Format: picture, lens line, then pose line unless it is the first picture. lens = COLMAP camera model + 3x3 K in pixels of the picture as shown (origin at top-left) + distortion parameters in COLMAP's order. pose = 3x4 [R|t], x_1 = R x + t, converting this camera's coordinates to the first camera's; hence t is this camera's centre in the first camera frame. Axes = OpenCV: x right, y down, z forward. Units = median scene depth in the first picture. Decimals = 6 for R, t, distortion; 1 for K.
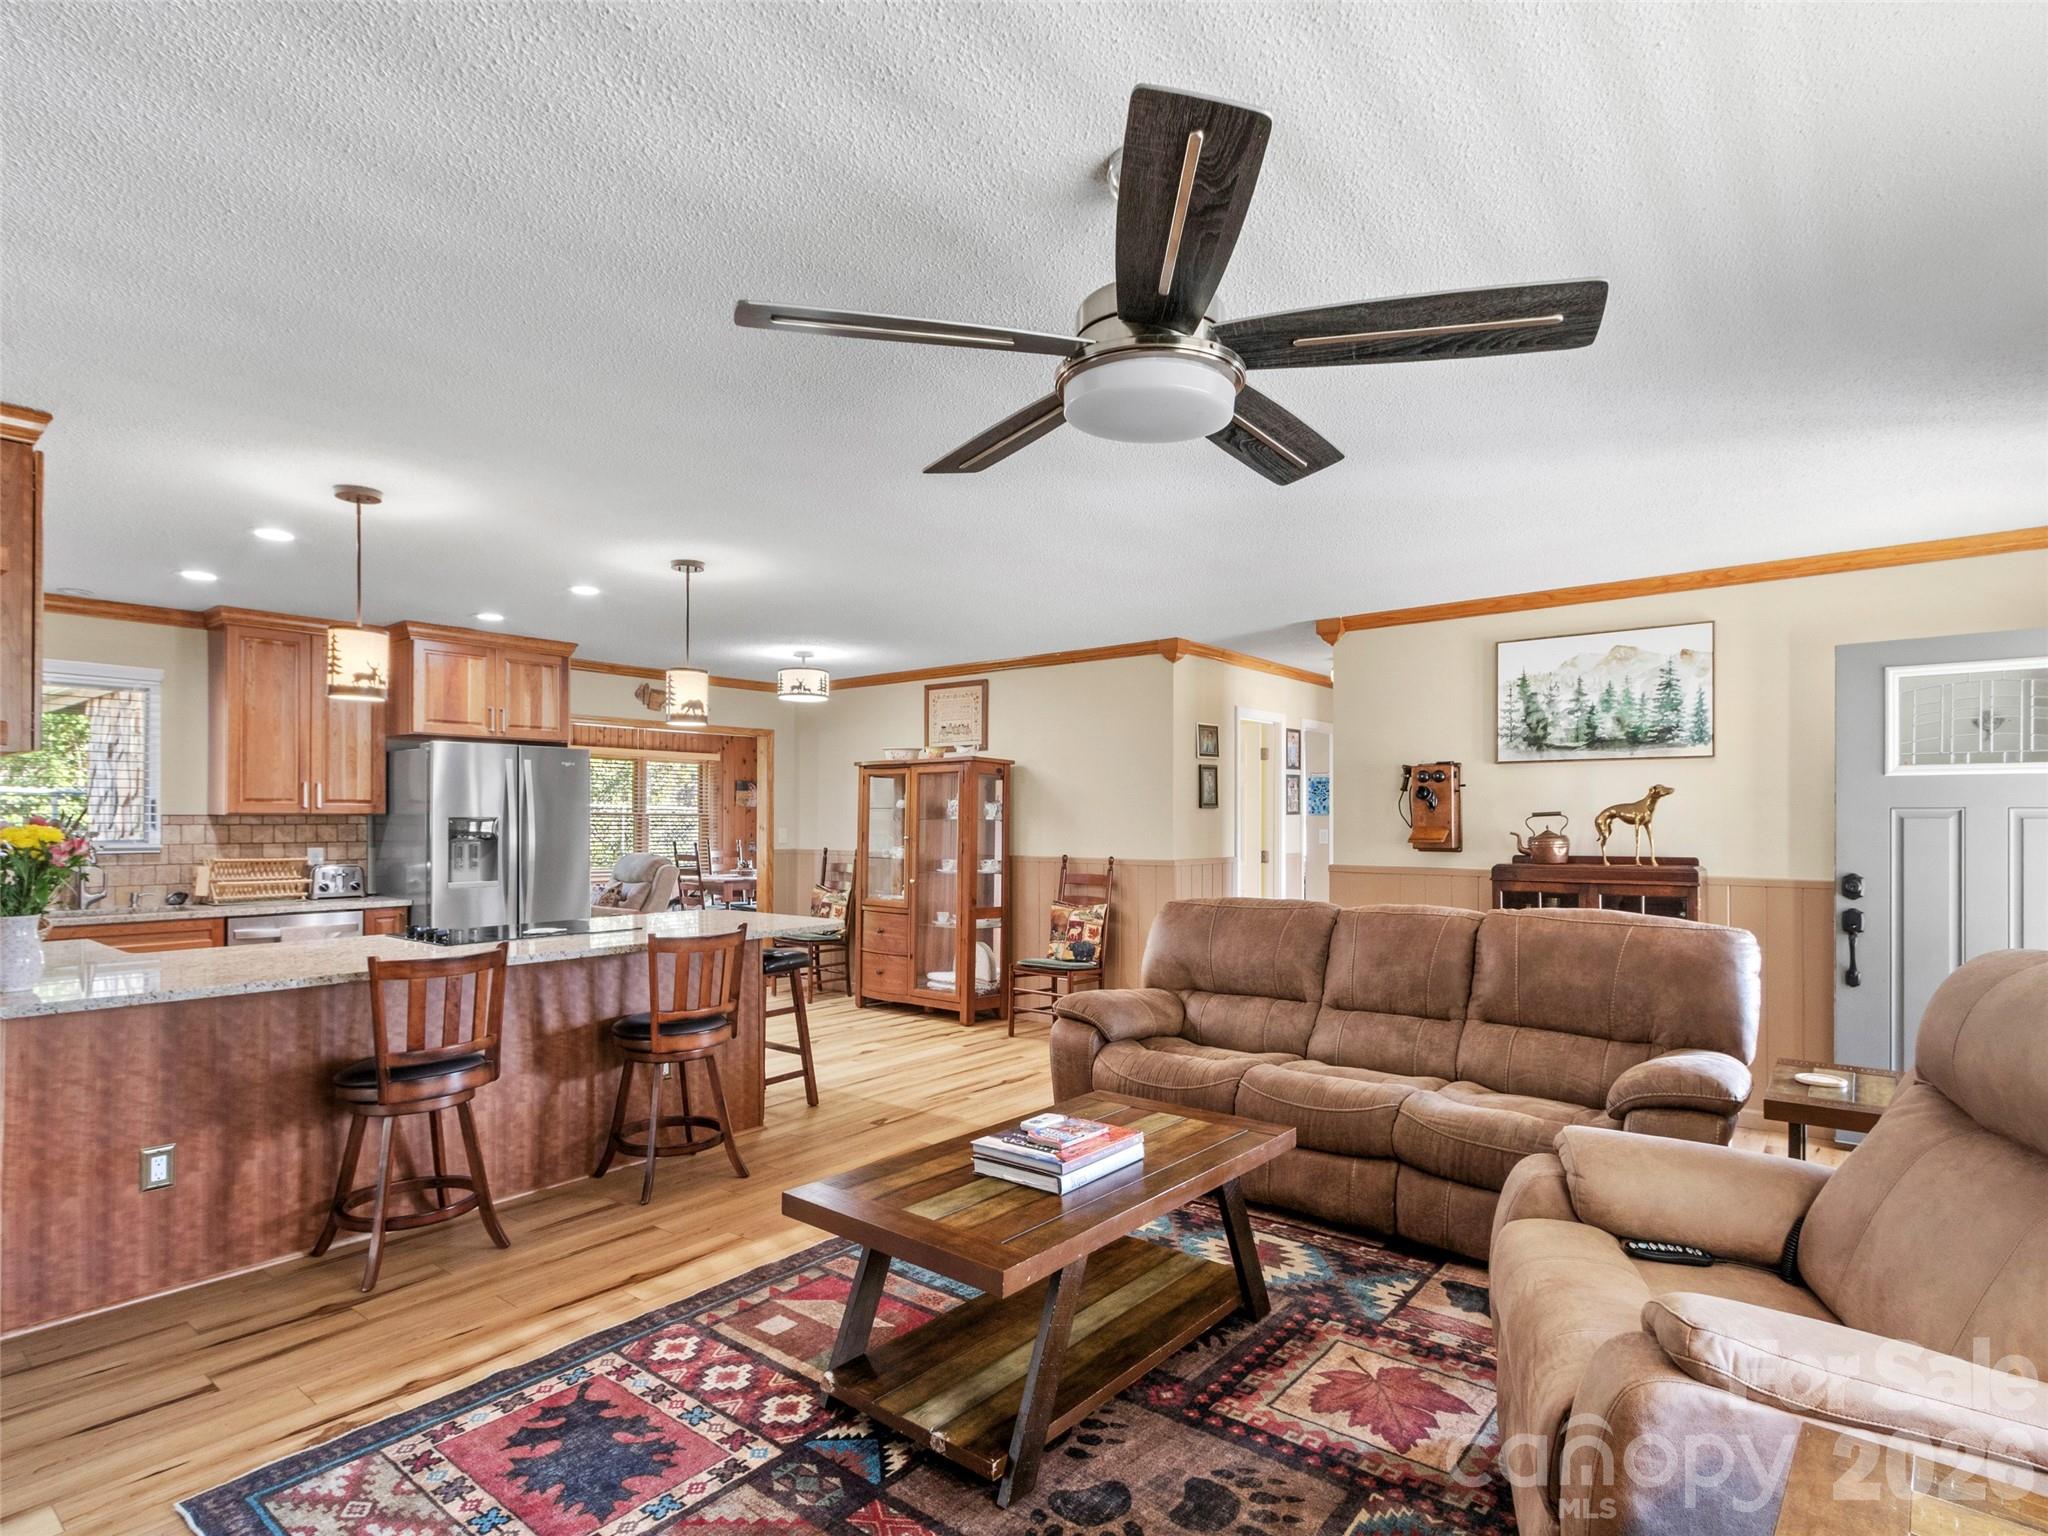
lens RADIAL K [[1055.5, 0, 1003.0], [0, 1055.5, 805.5], [0, 0, 1]] dist [0.002126, 0.000132]
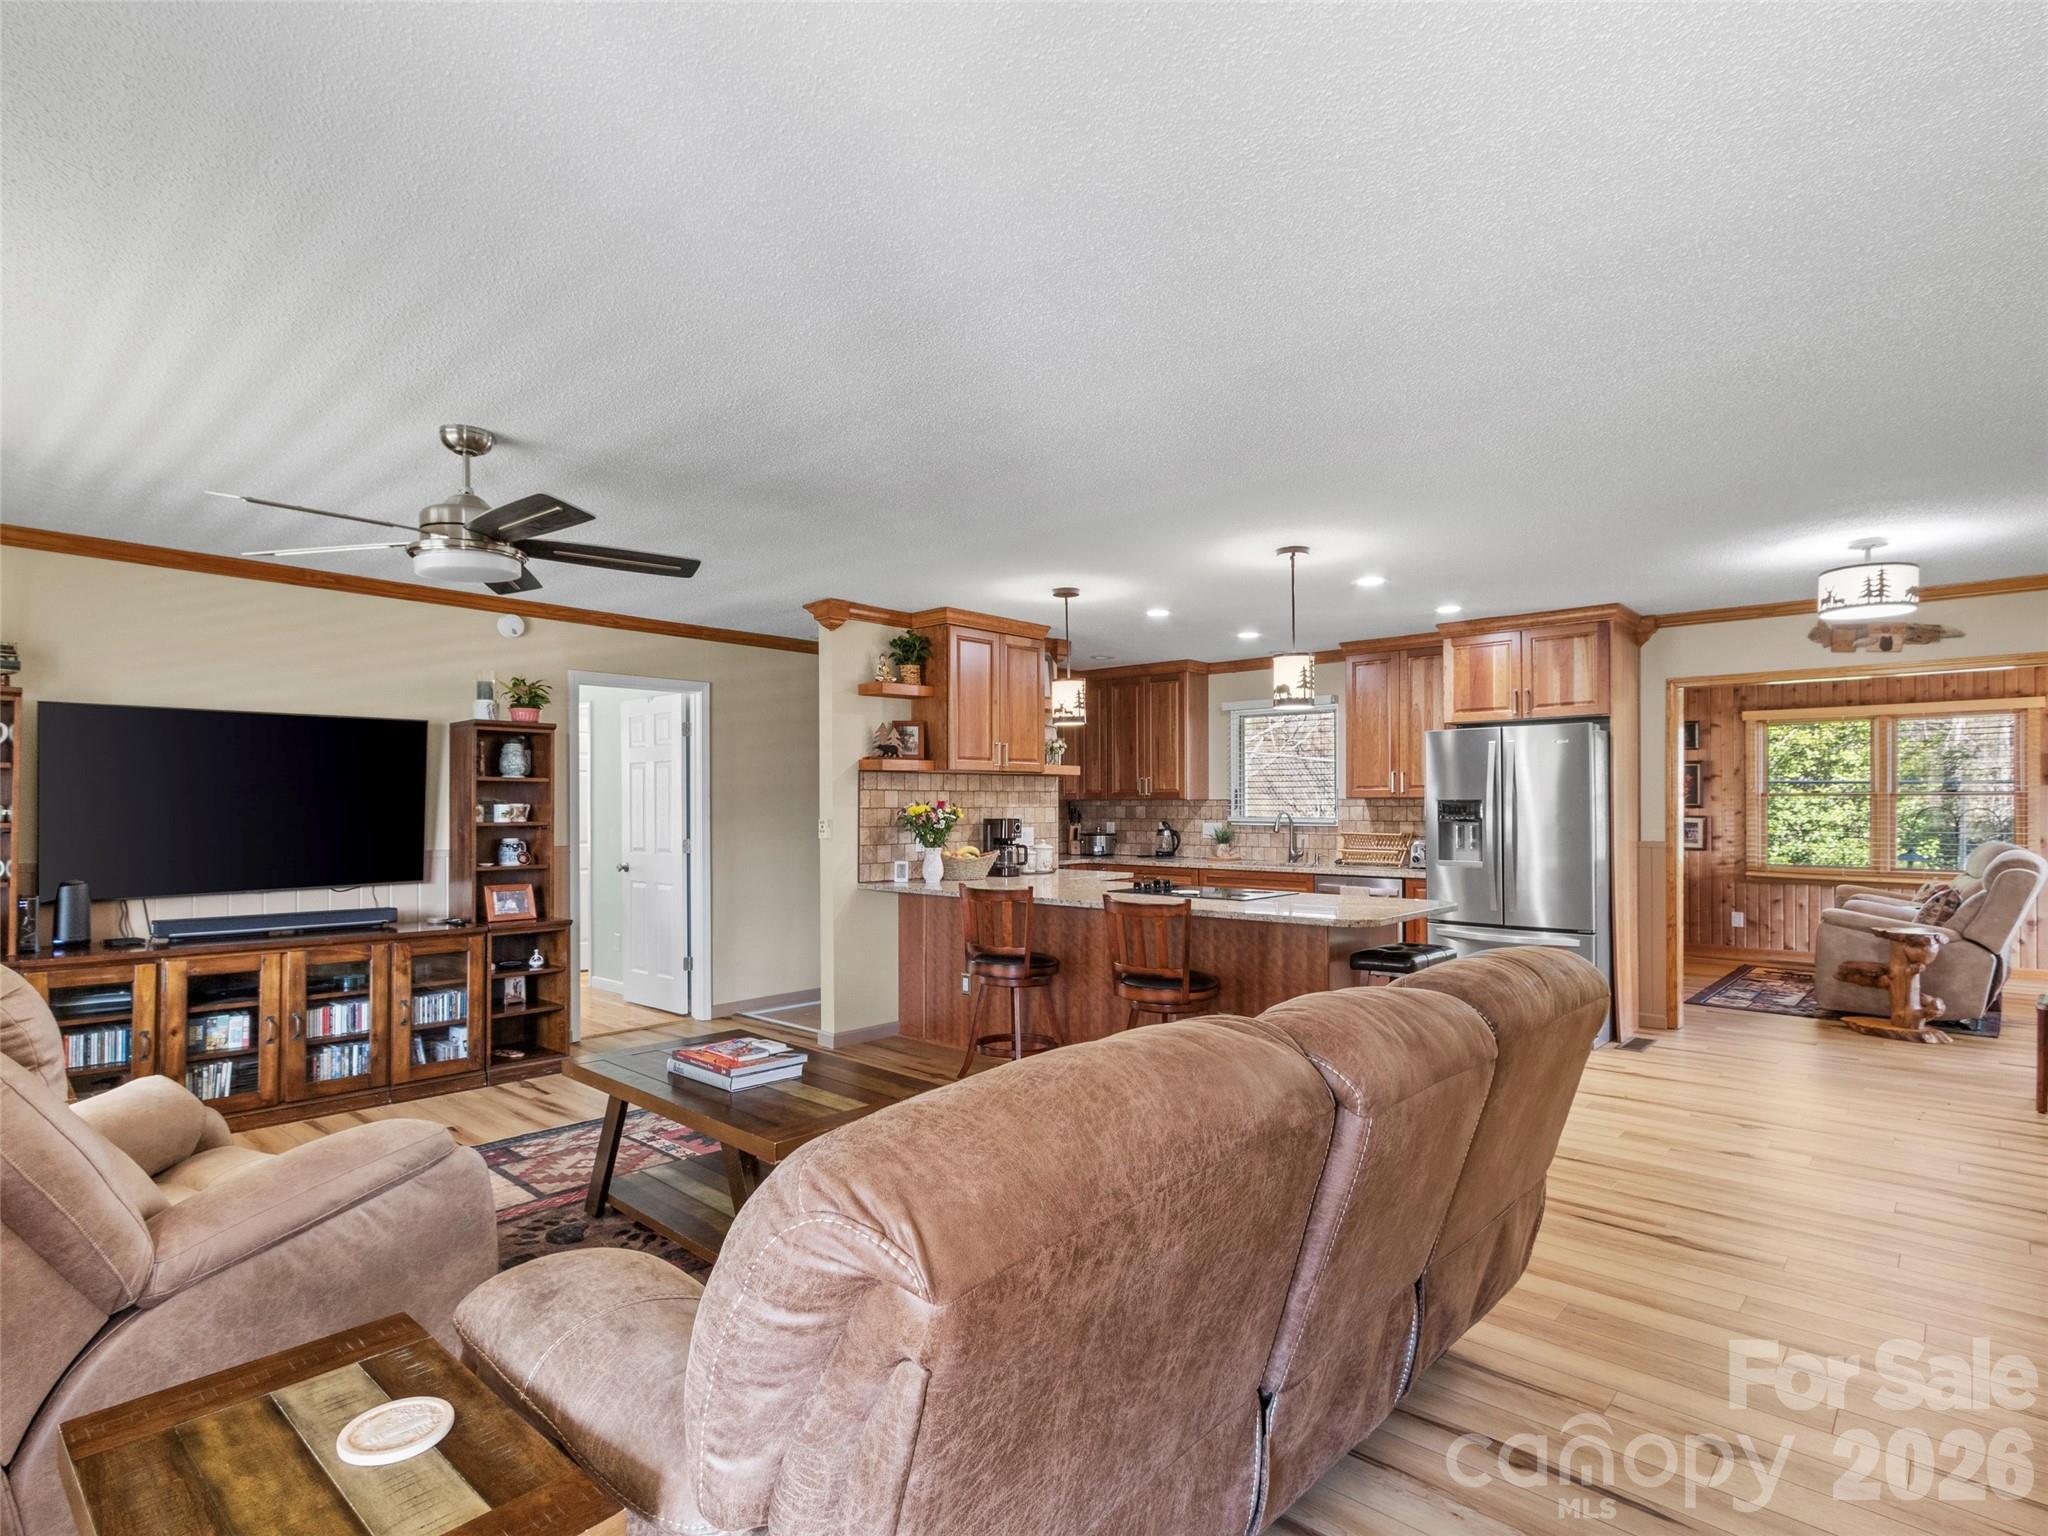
lens RADIAL K [[1031.6, 0, 1017.5], [0, 1031.6, 796.6], [0, 0, 1]] dist [0.004192, 0.000400]
pose [[-0.046949, -0.010074, -0.998846, 0.599210], [0.015605, 0.999820, -0.010818, 0.013788], [0.998775, -0.016095, -0.046783, 0.659689]]
